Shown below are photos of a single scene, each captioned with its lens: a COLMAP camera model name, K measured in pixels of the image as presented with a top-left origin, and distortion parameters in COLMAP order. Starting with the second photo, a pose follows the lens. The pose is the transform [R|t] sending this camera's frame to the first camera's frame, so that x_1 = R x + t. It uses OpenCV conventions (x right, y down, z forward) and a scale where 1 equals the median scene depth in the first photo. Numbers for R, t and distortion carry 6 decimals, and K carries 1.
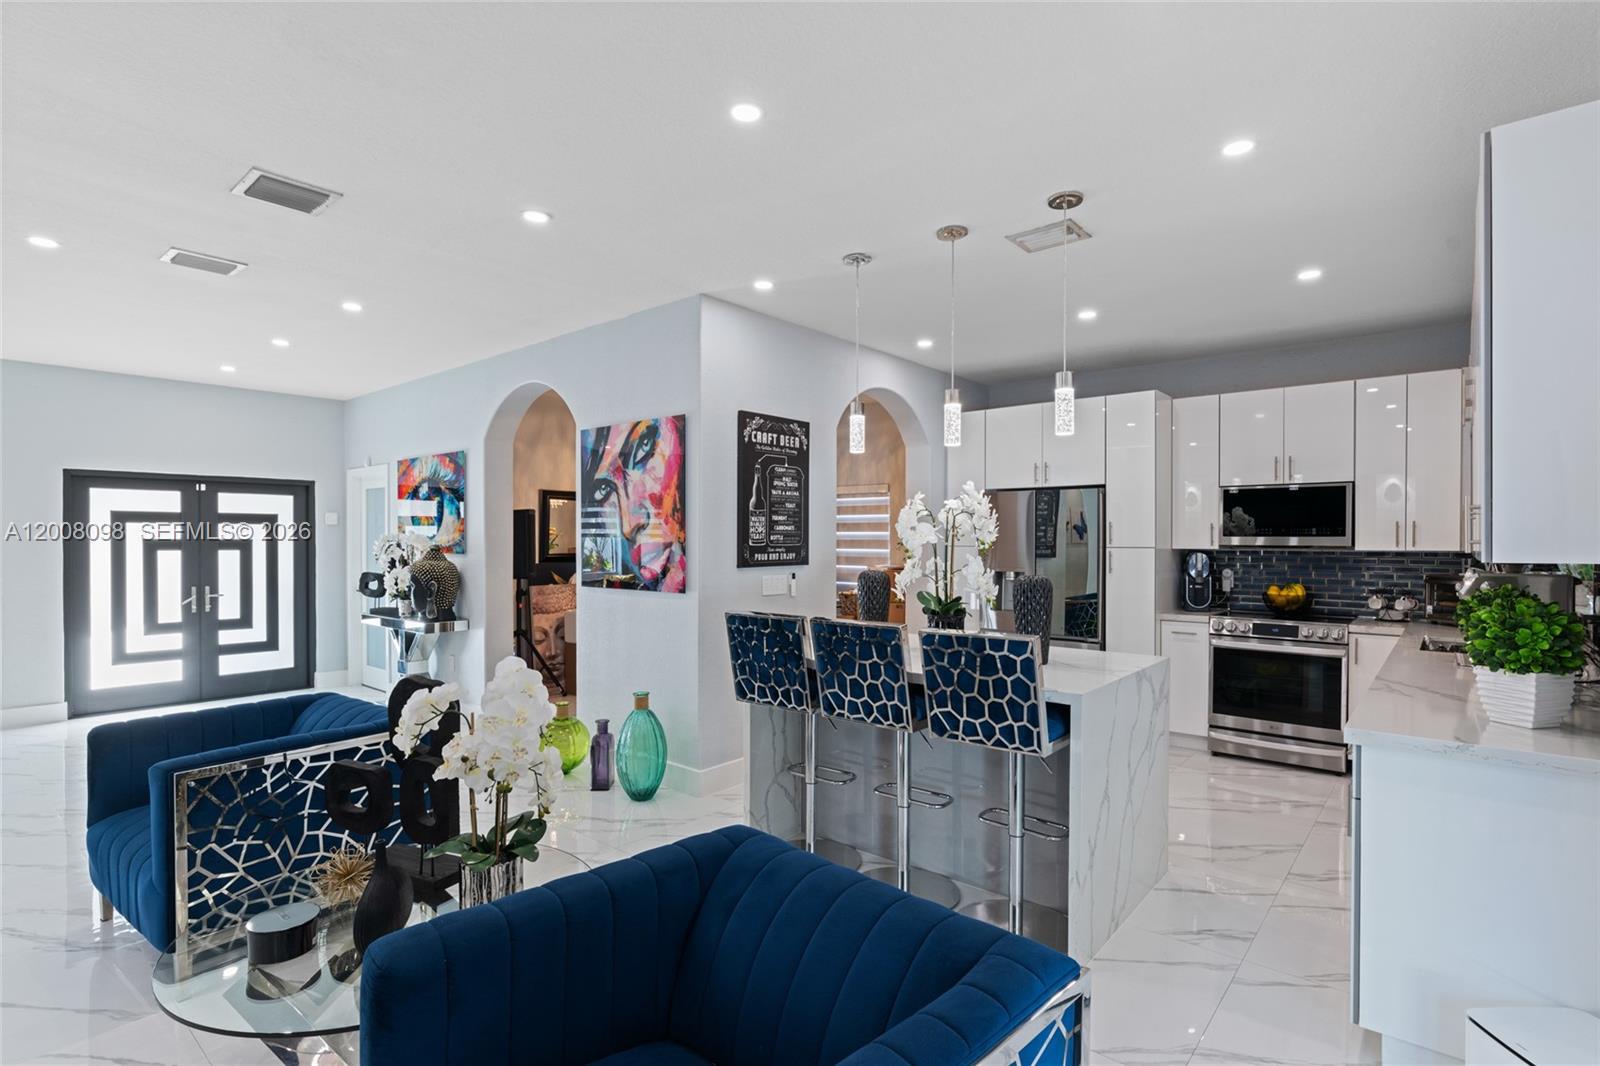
lens RADIAL K [[773.3, 0, 811.2], [0, 773.3, 544.3], [0, 0, 1]] dist [-0.013896, 0.000937]
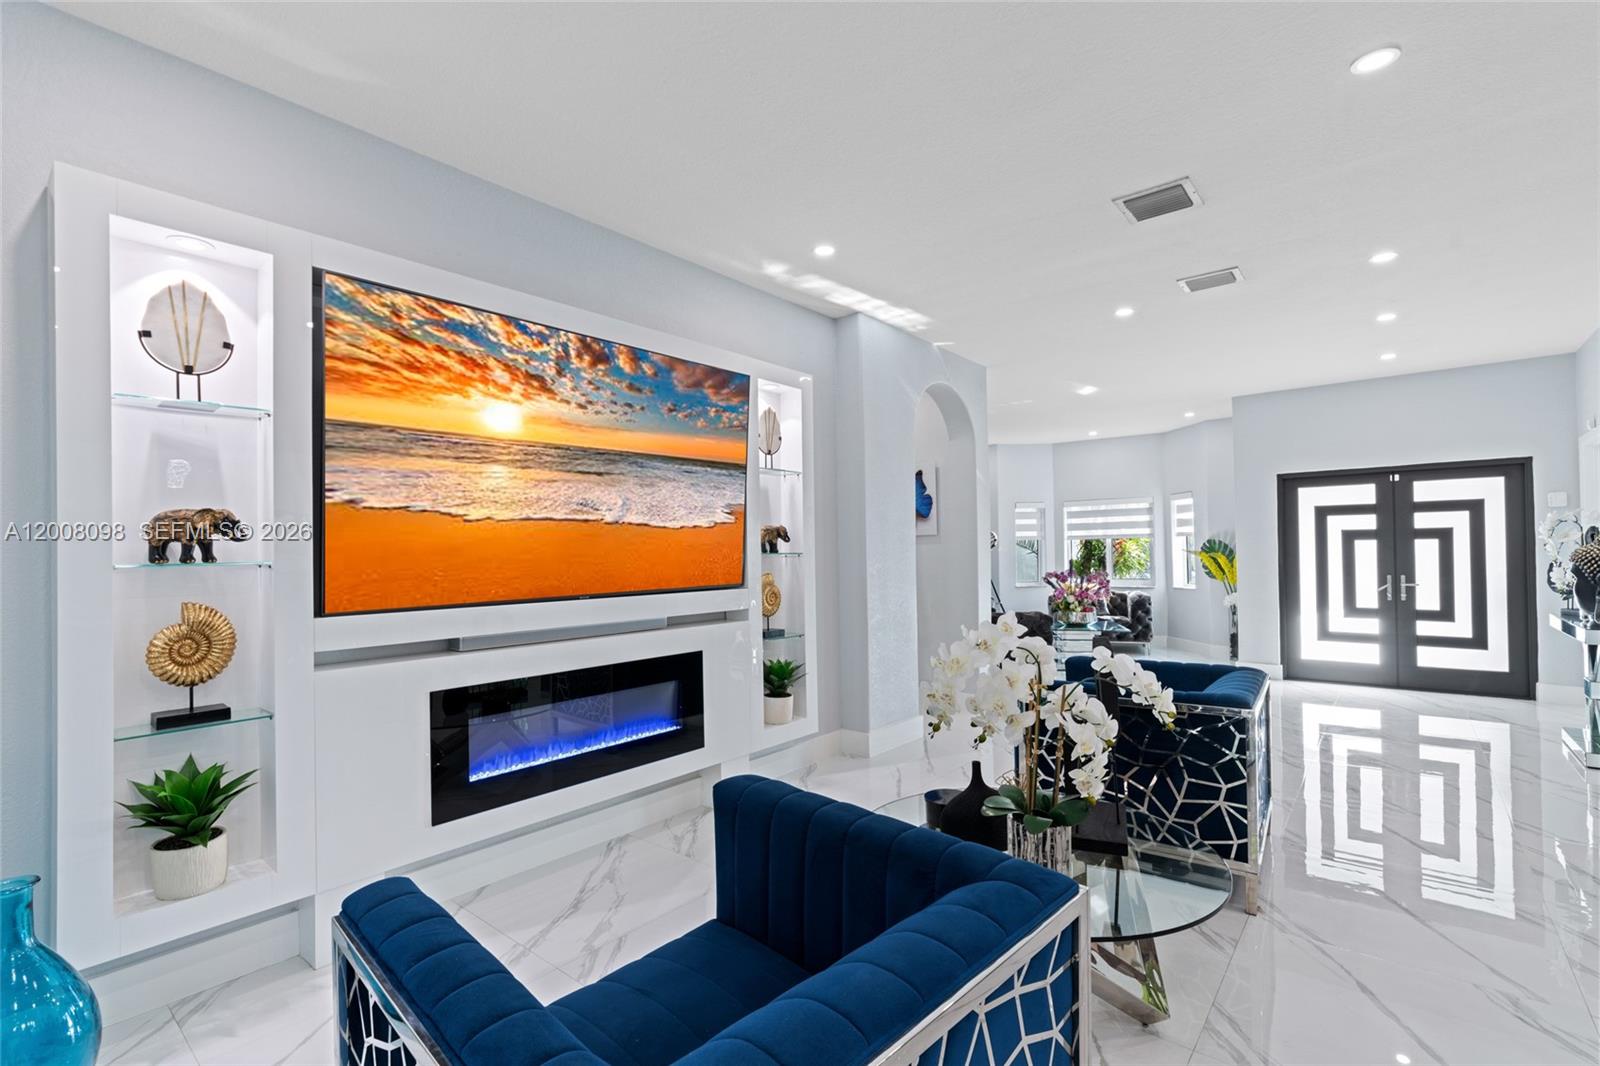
lens RADIAL K [[717.5, 0, 806.7], [0, 717.5, 543.1], [0, 0, 1]] dist [-0.010371, 0.002732]
pose [[0.002135, -0.014991, -0.999885, 0.157720], [0.007178, 0.999862, -0.014975, 0.021941], [0.999972, -0.007145, 0.002243, 0.224681]]
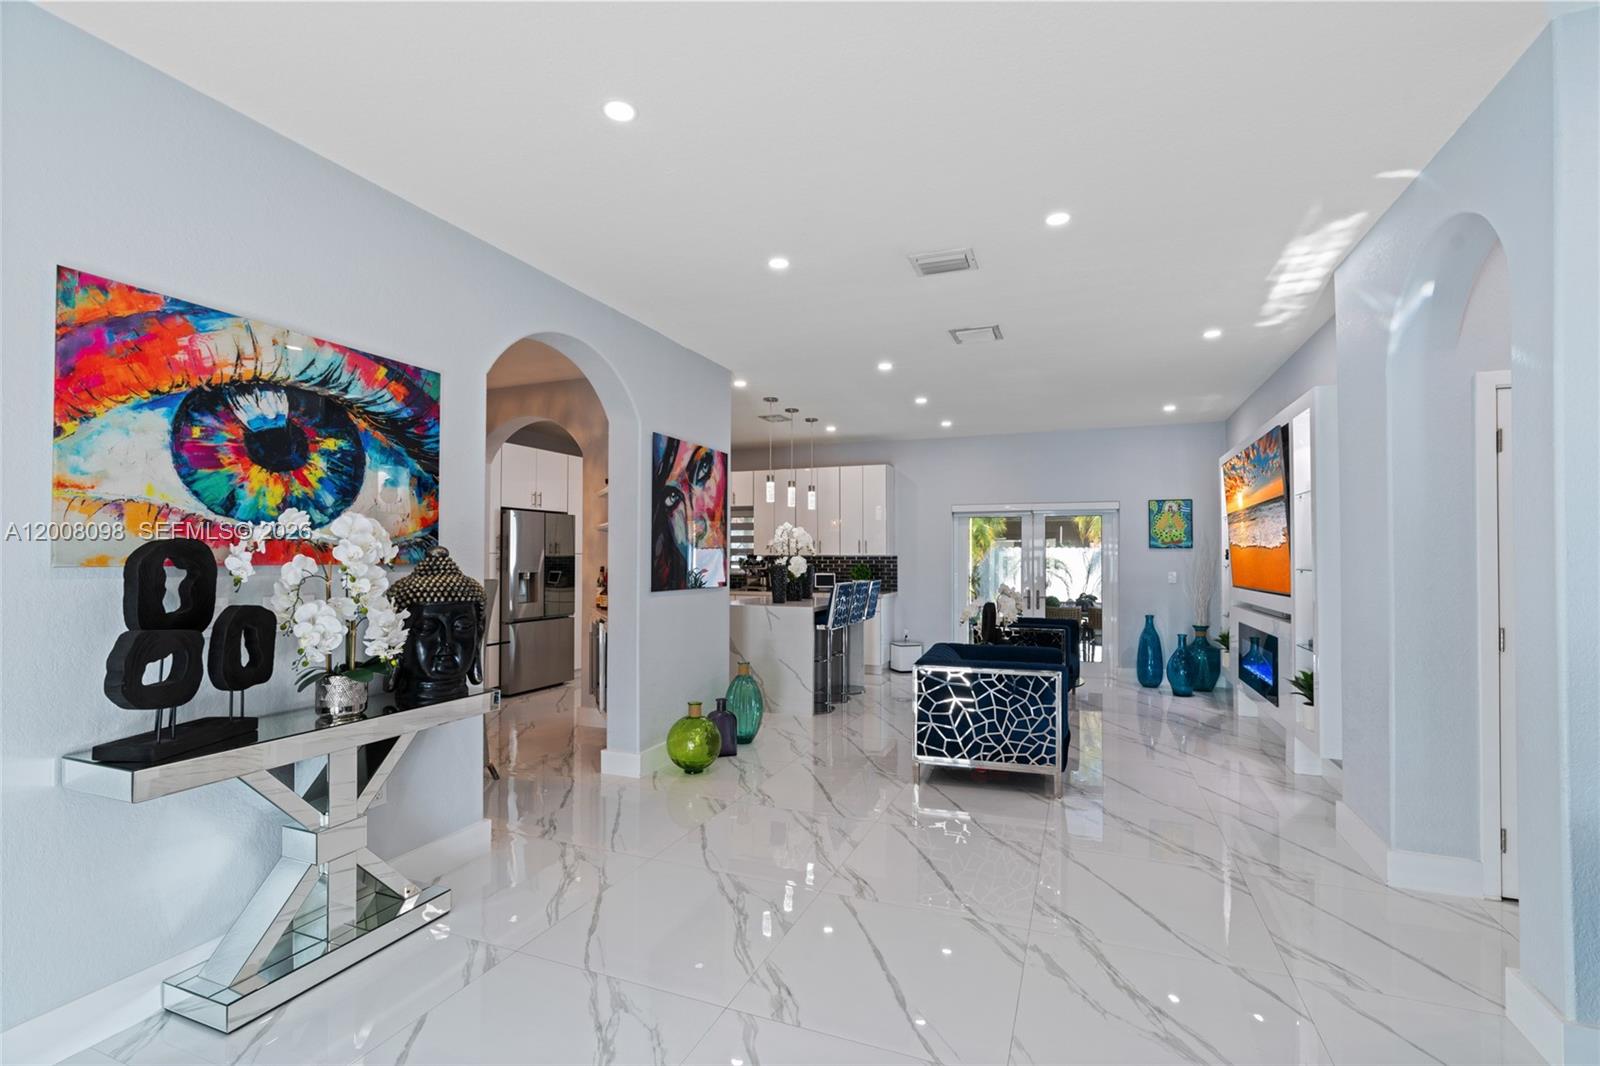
lens RADIAL K [[717.5, 0, 806.0], [0, 717.5, 541.5], [0, 0, 1]] dist [-0.010371, 0.002732]
pose [[-0.315846, 0.021449, 0.948568, -0.918697], [0.004987, 0.999768, -0.020946, 0.008023], [-0.948797, -0.001886, -0.315880, 0.833345]]
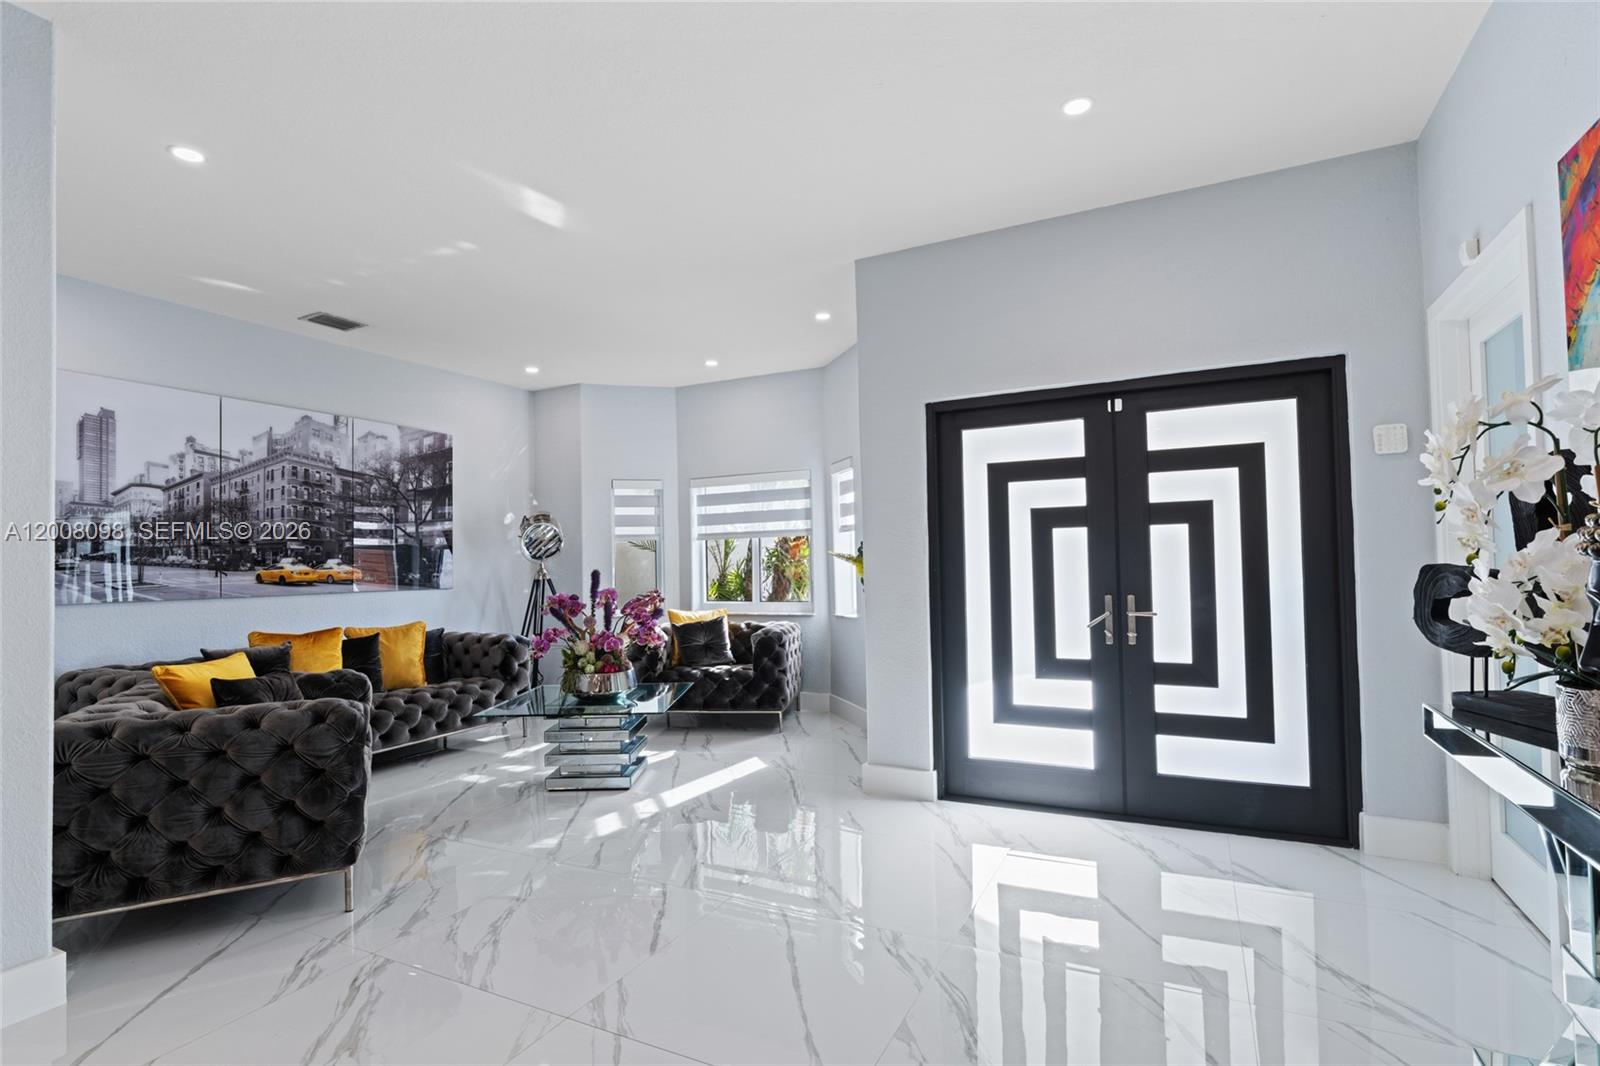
lens RADIAL K [[773.3, 0, 802.0], [0, 773.3, 543.3], [0, 0, 1]] dist [-0.013896, 0.000937]
pose [[0.233310, -0.032220, -0.971868, -0.353191], [0.014424, 0.999456, -0.029672, 0.033742], [0.972295, -0.007096, 0.233648, 0.700005]]
